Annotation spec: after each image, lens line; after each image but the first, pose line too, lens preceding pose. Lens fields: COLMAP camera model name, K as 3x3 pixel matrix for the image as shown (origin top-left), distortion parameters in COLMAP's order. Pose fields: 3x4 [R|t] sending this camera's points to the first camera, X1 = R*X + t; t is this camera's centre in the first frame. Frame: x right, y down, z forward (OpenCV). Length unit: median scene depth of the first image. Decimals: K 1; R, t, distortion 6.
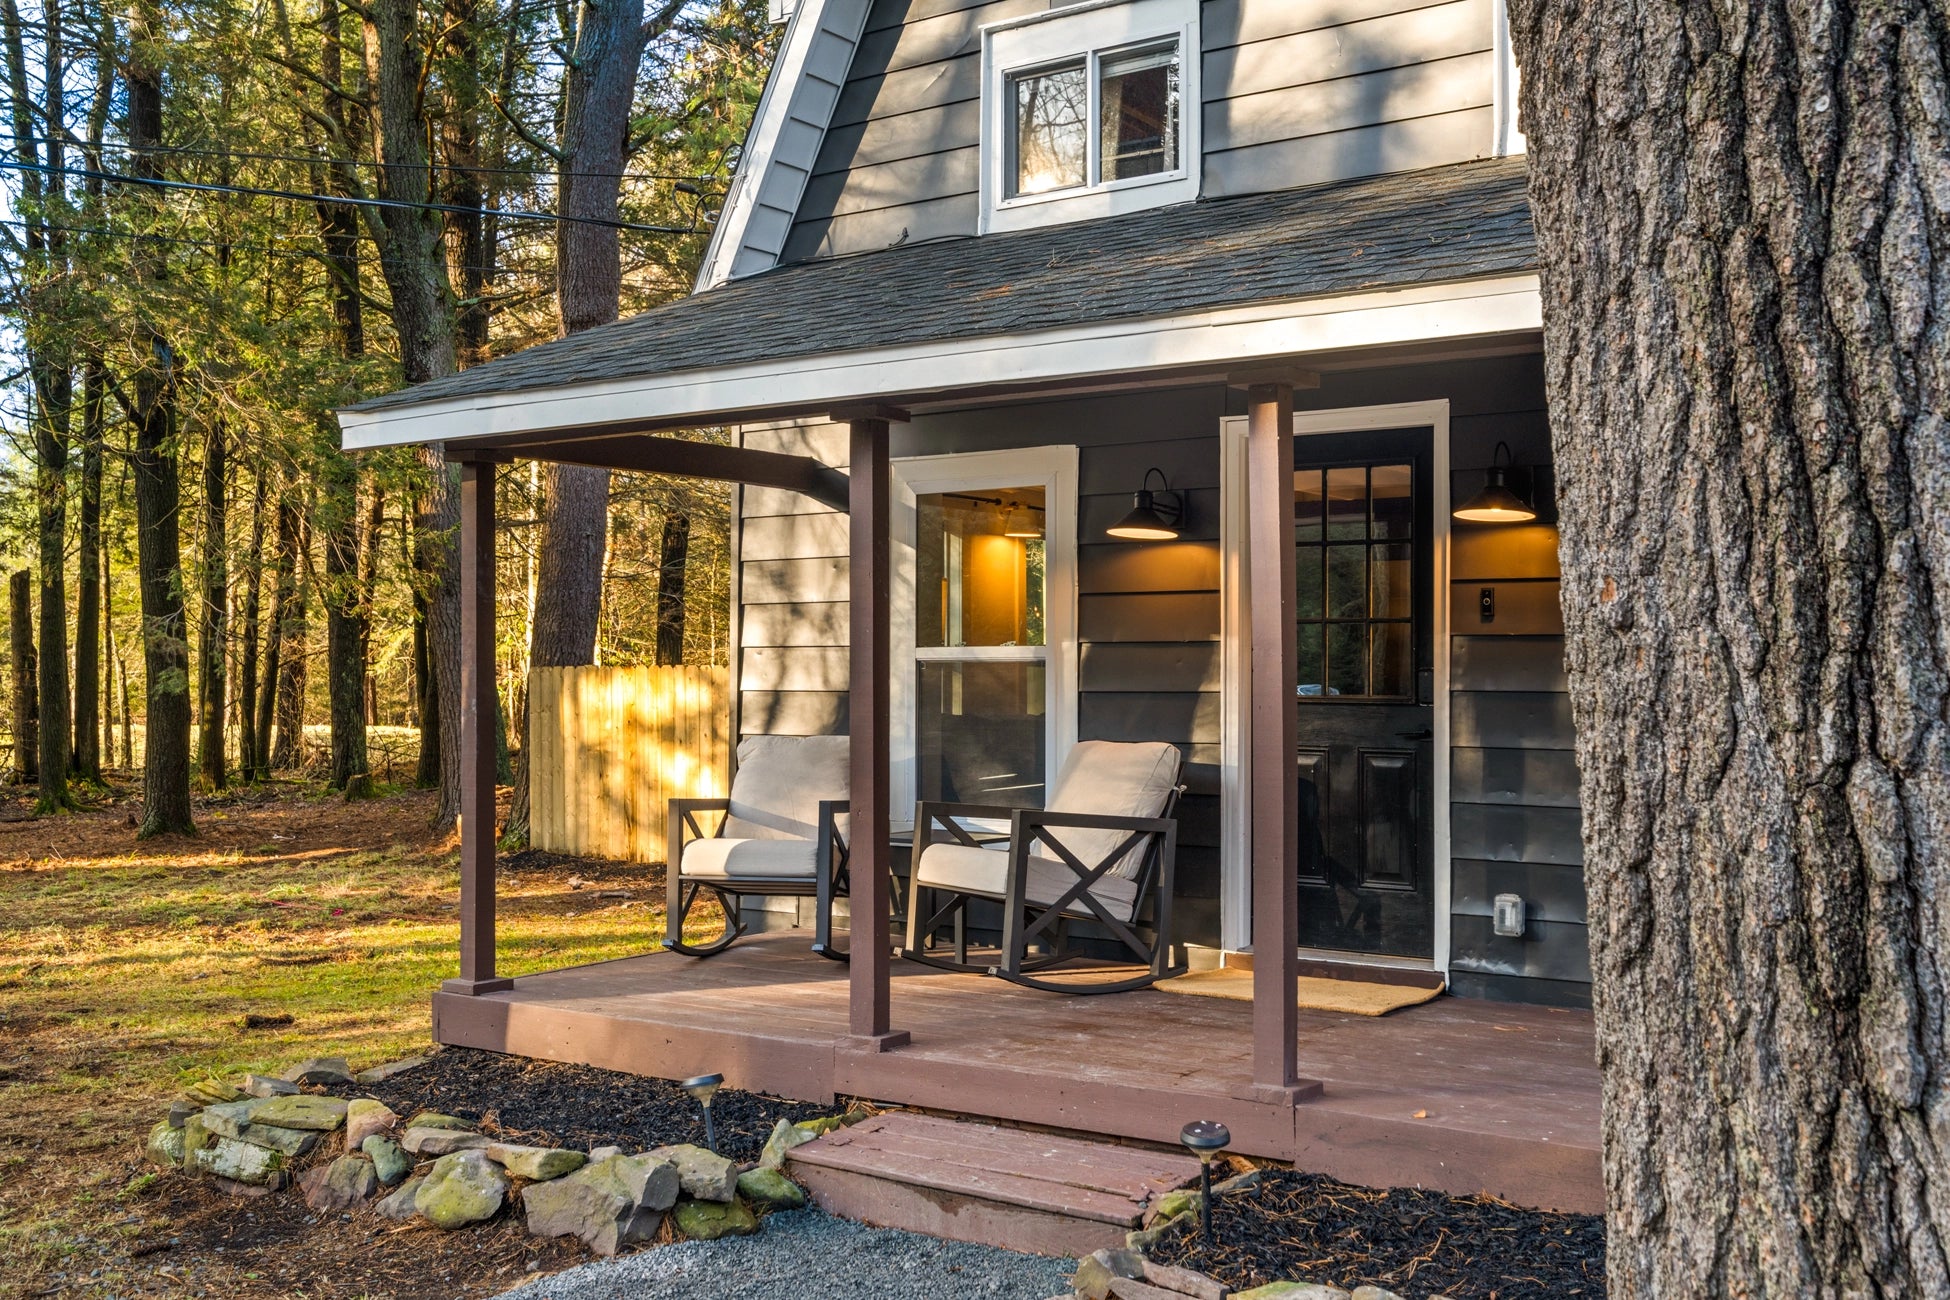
lens RADIAL K [[1913.3, 0, 978.0], [0, 1913.3, 625.3], [0, 0, 1]] dist [0.008819, 0.003151]
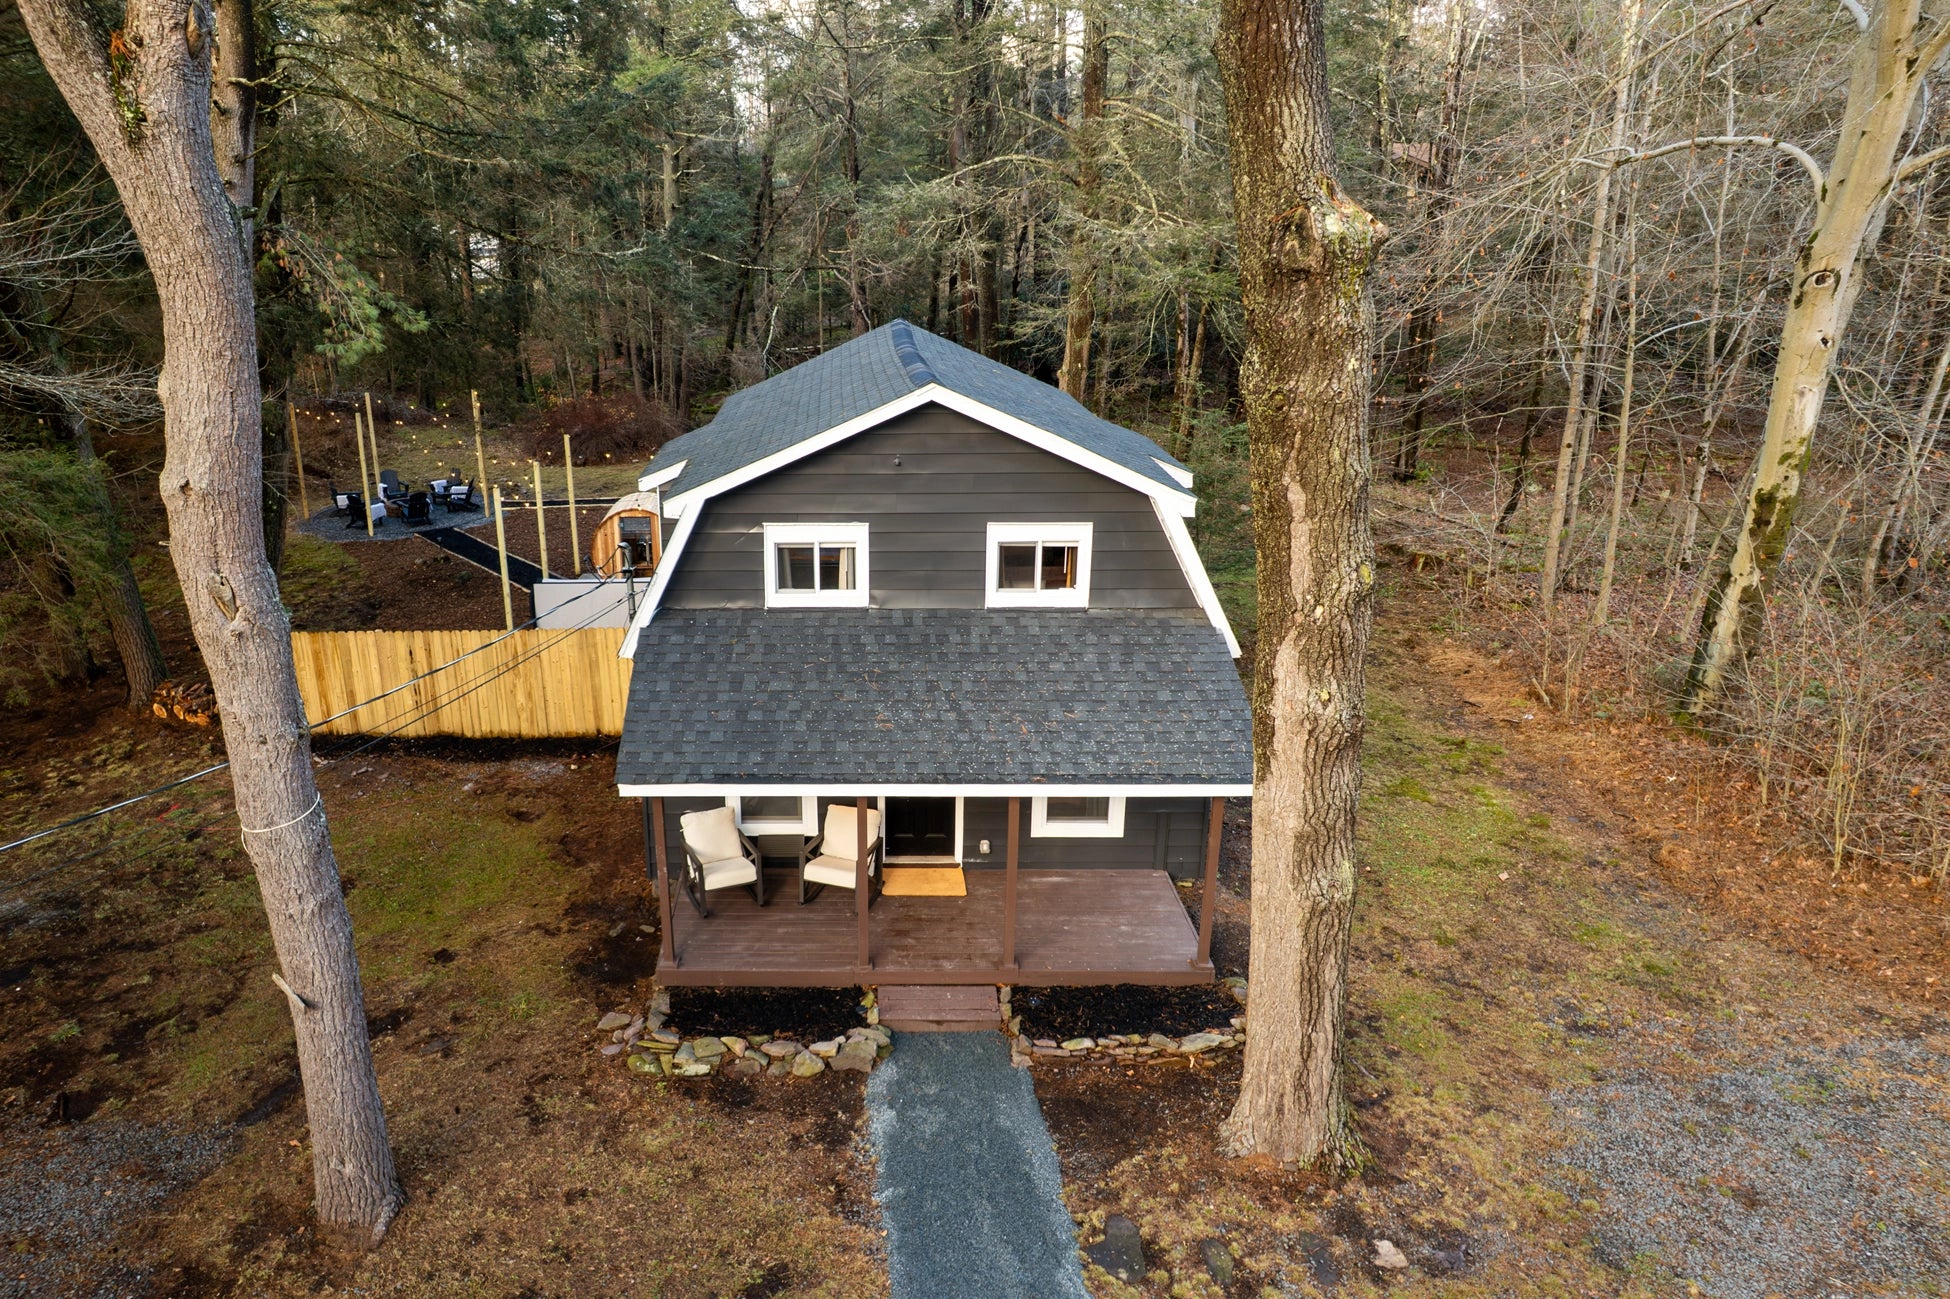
lens RADIAL K [[1209.3, 0, 830.6], [0, 1209.3, 684.0], [0, 0, 1]] dist [-0.022351, -0.000597]
pose [[0.844904, -0.180226, 0.503642, -0.812079], [0.006043, 0.944688, 0.327914, -0.693243], [-0.534884, -0.274012, 0.799260, -0.333521]]
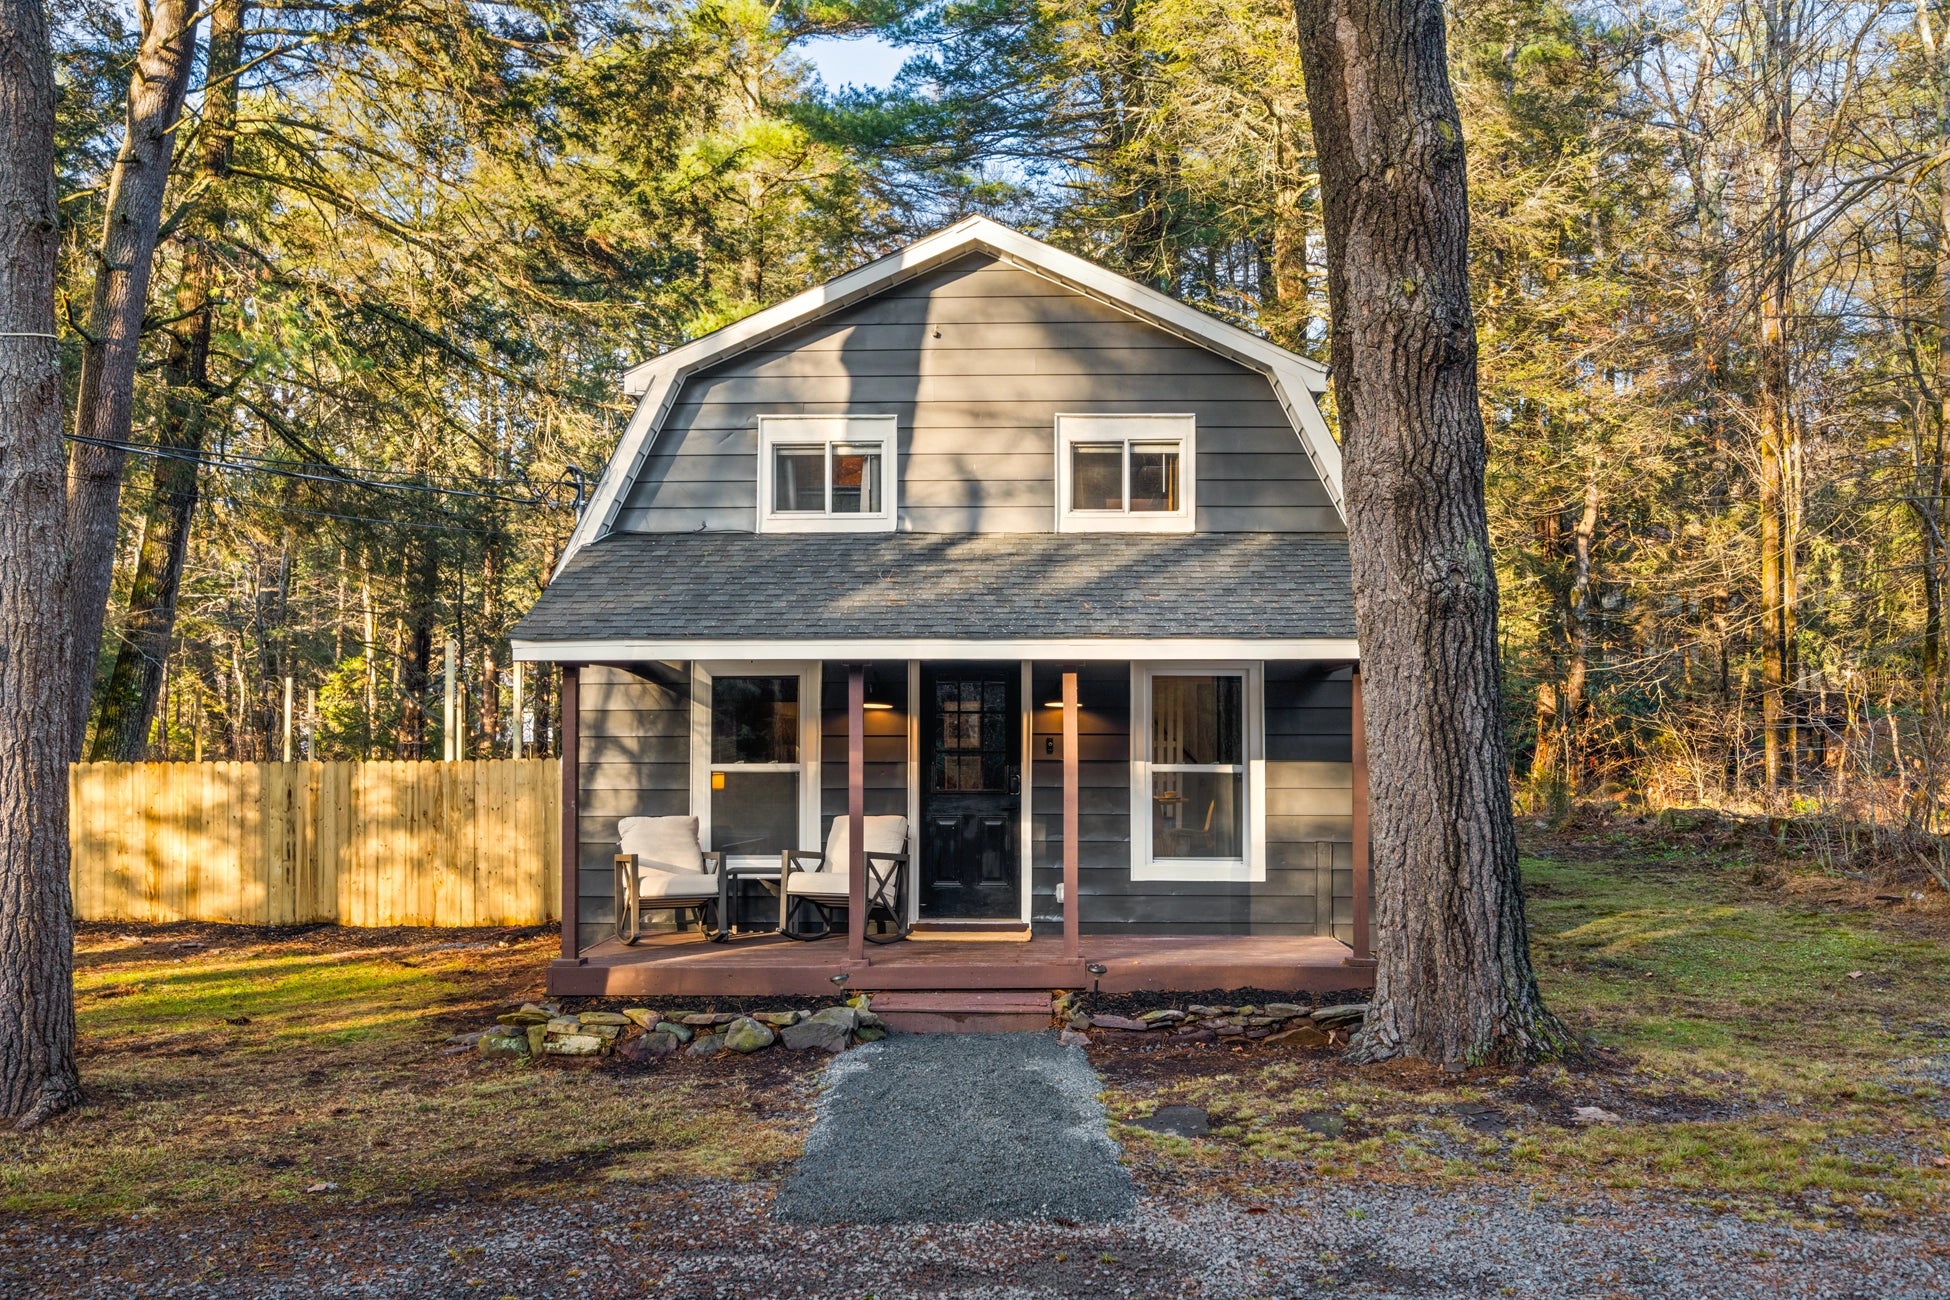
lens RADIAL K [[1757.9, 0, 976.5], [0, 1757.9, 678.2], [0, 0, 1]] dist [0.011450, 0.012170]
pose [[0.853569, 0.015104, 0.520760, -0.762875], [-0.010246, 0.999873, -0.012207, -0.056850], [-0.520878, 0.005084, 0.853616, -0.568025]]
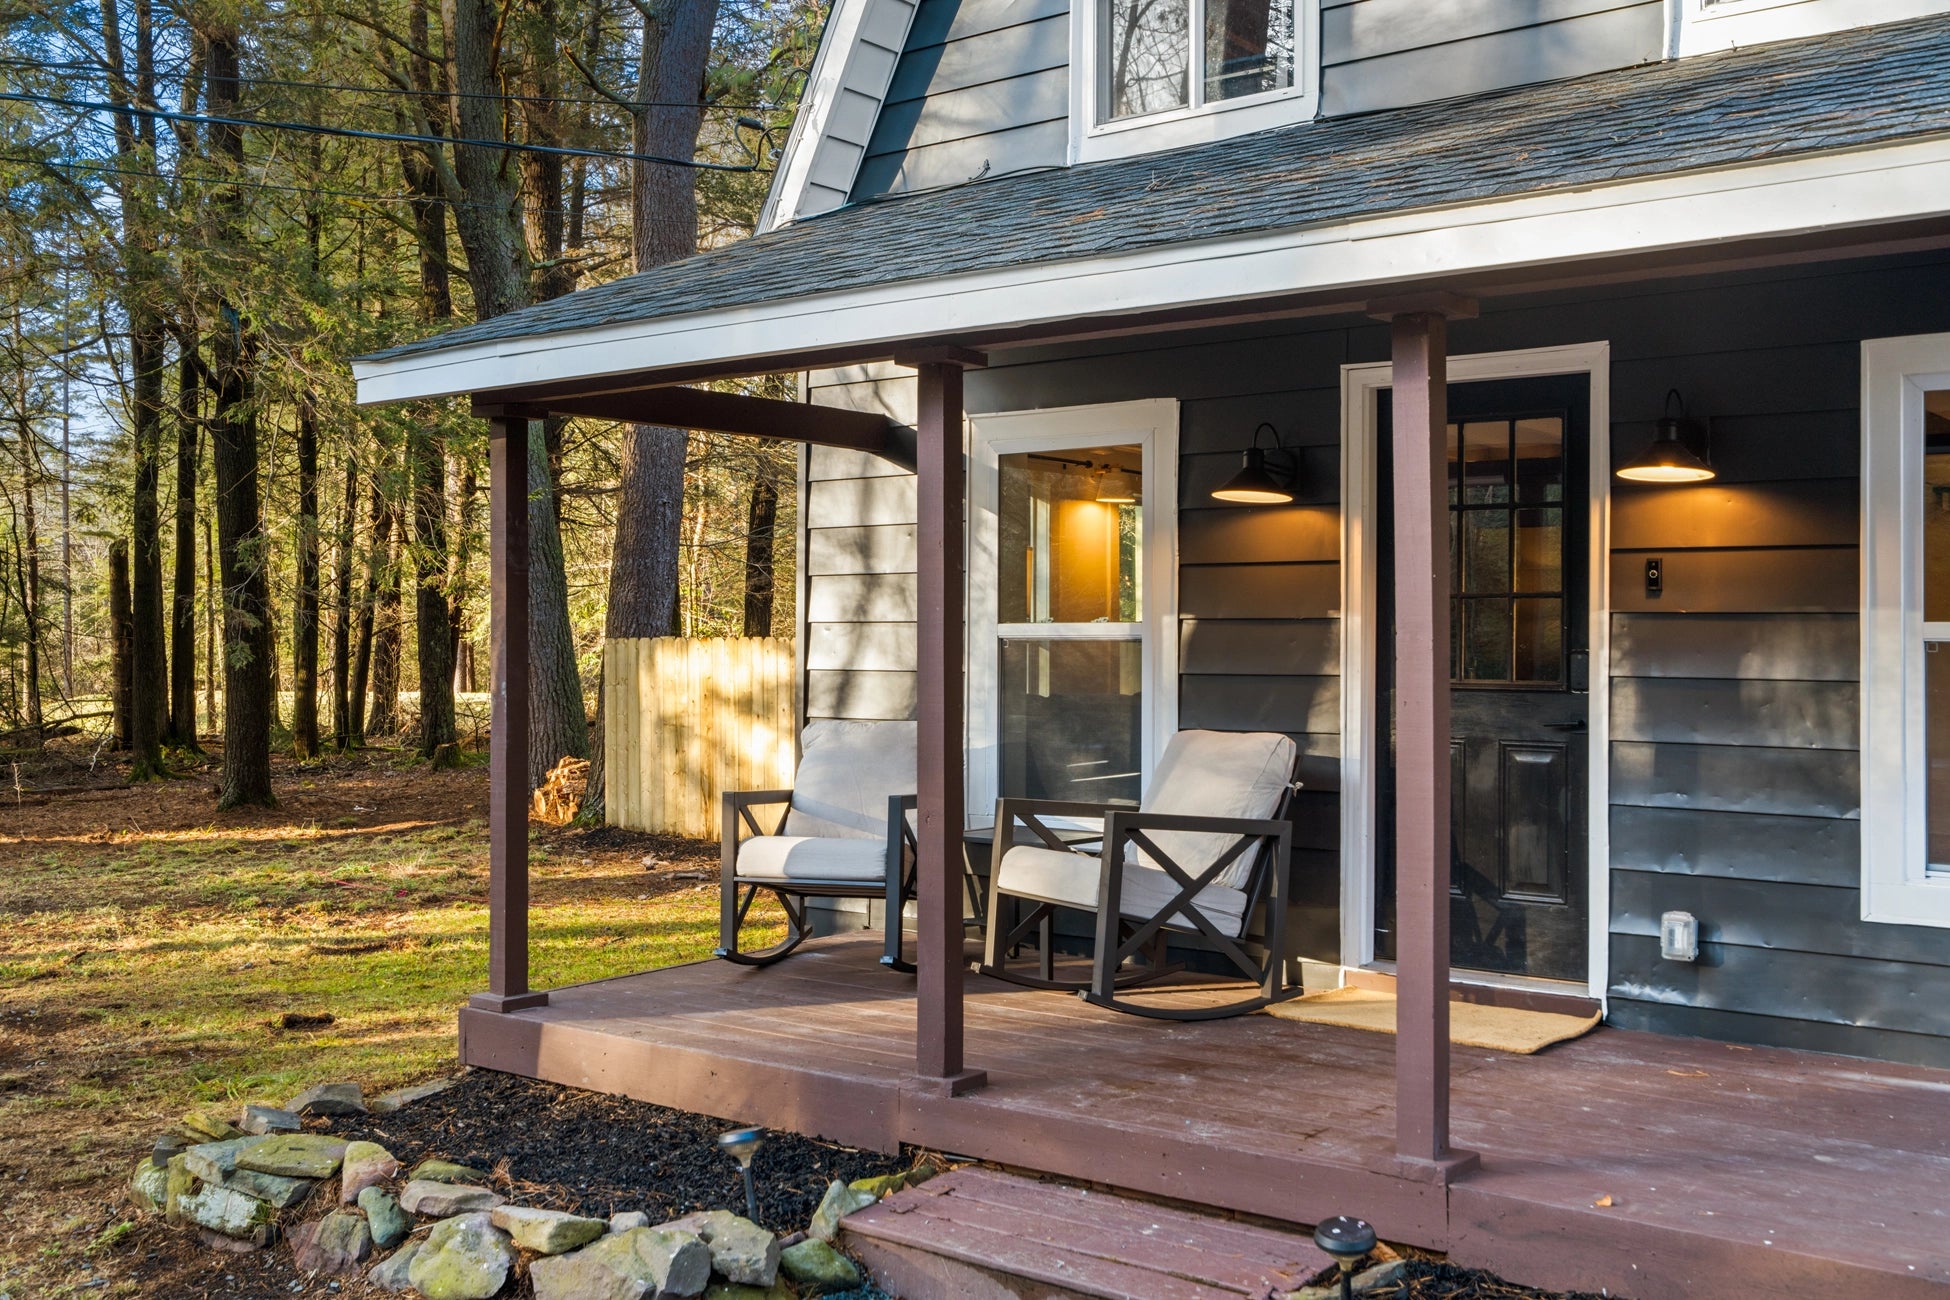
lens RADIAL K [[1897.7, 0, 972.3], [0, 1897.7, 613.5], [0, 0, 1]] dist [0.004350, 0.009072]
pose [[0.998723, 0.001394, -0.050506, 0.000852], [-0.000849, 0.999941, 0.010799, -0.003283], [0.050518, -0.010742, 0.998665, 0.117625]]
